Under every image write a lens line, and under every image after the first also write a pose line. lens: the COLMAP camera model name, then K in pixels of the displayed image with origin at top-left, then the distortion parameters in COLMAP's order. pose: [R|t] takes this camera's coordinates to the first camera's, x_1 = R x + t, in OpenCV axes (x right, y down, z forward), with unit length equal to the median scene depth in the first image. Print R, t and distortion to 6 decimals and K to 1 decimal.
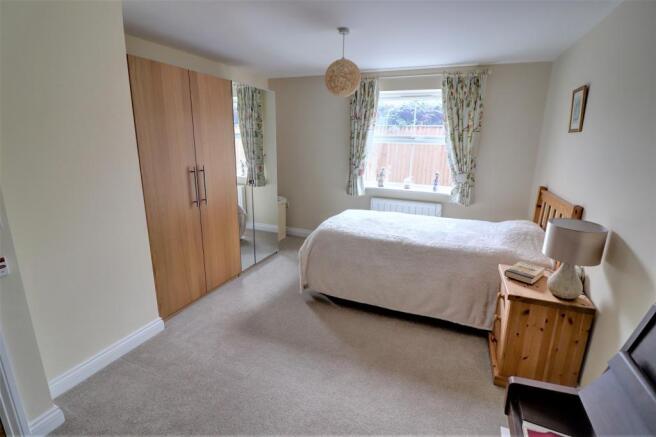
lens RADIAL K [[308.2, 0, 330.2], [0, 308.2, 209.4], [0, 0, 1]] dist [-0.001750, -0.019606]
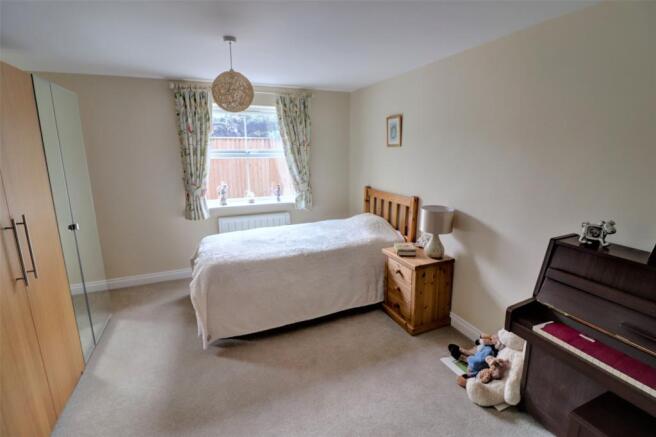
lens RADIAL K [[308.2, 0, 330.2], [0, 308.2, 209.4], [0, 0, 1]] dist [-0.001750, -0.019606]
pose [[0.688225, -0.161331, 0.707332, -0.331739], [0.179579, 0.982504, 0.049365, -0.059656], [-0.702921, 0.093048, 0.705155, 0.145101]]
